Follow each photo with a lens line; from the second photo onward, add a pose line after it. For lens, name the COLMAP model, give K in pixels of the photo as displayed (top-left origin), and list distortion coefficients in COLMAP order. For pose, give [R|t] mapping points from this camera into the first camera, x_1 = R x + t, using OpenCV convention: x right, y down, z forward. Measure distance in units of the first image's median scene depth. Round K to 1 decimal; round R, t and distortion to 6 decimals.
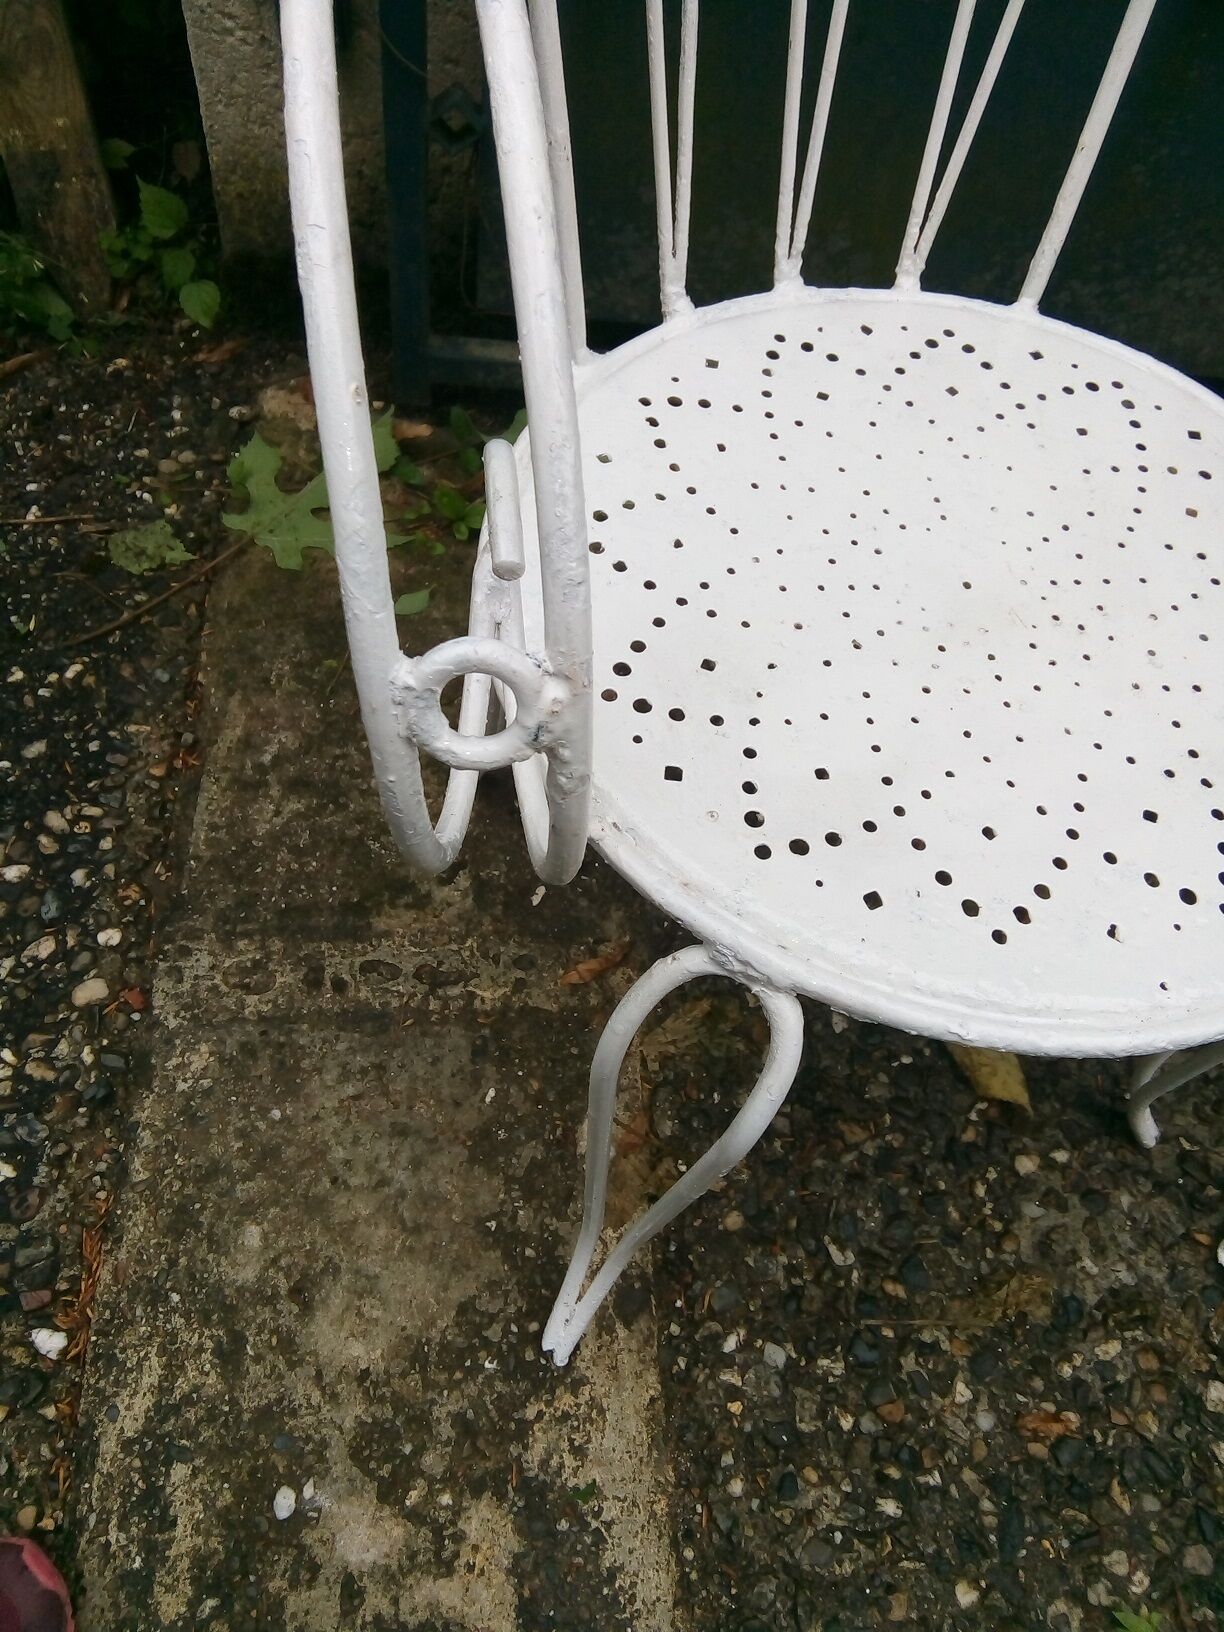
lens RADIAL K [[1227.0, 0, 612.0], [0, 1227.0, 816.0], [0, 0, 1]] dist [0.044938, -0.054523]
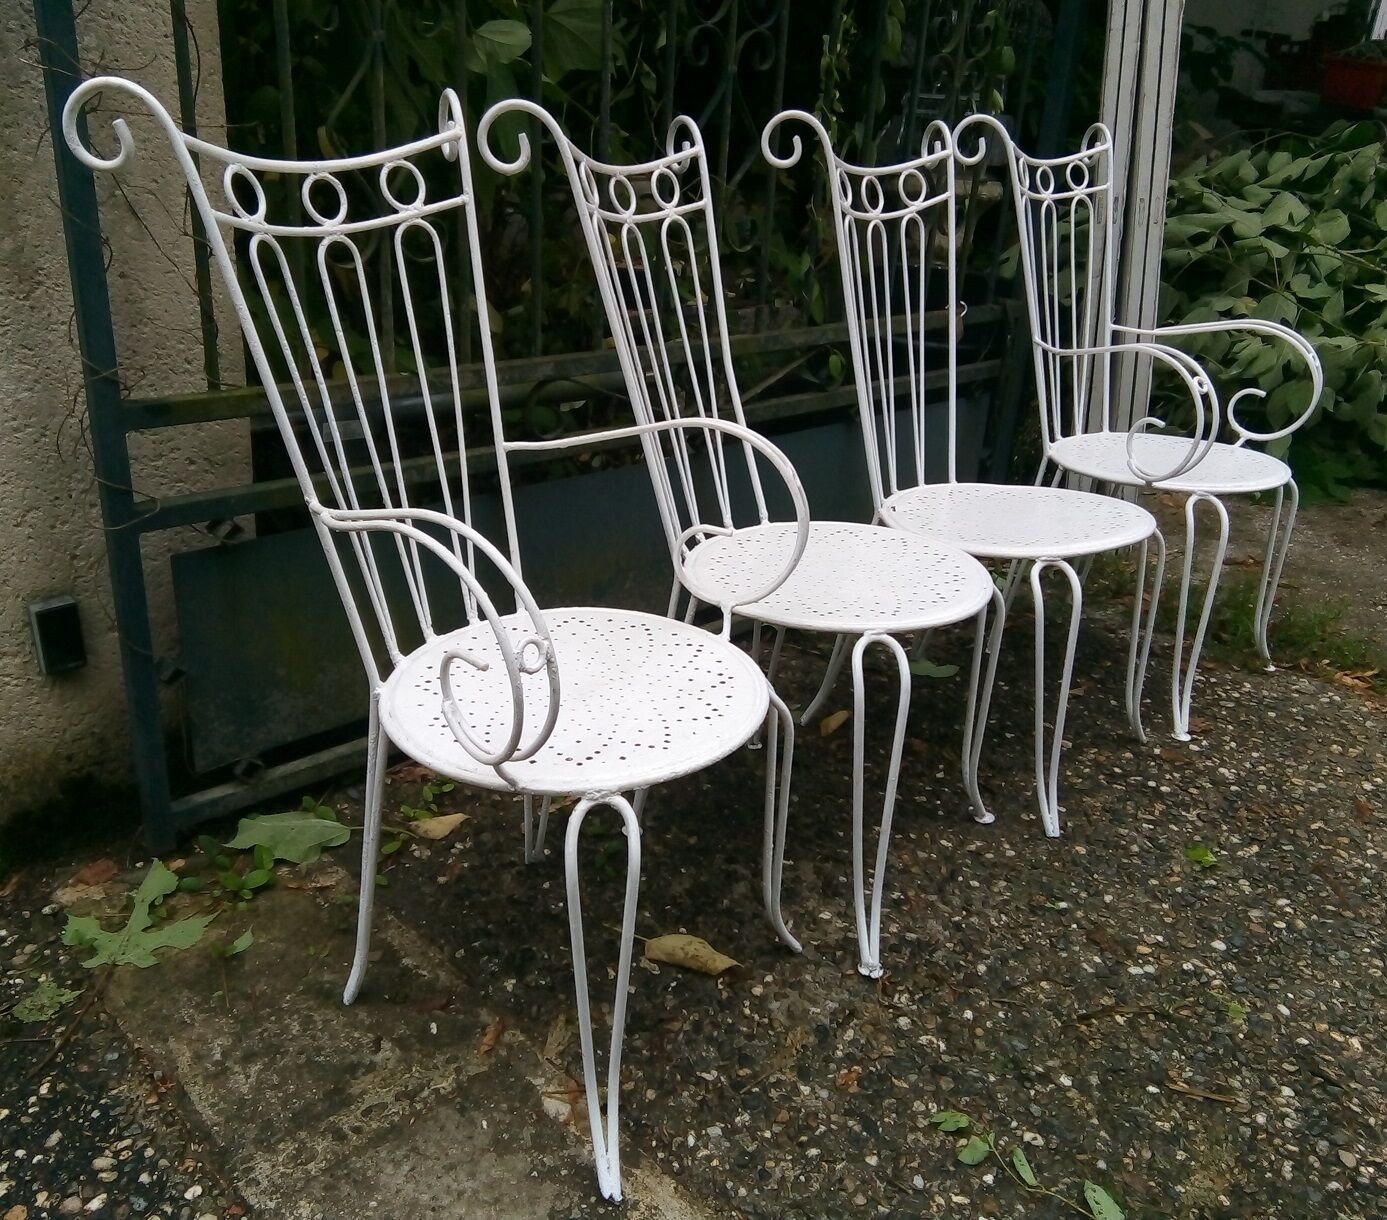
lens RADIAL K [[1235.8, 0, 693.5], [0, 1235.8, 610.0], [0, 0, 1]] dist [0.180639, -0.002935]
pose [[0.745236, -0.353271, 0.565529, -0.594204], [0.596720, 0.731819, -0.329190, 0.446456], [-0.297571, 0.582787, 0.756182, -0.694409]]
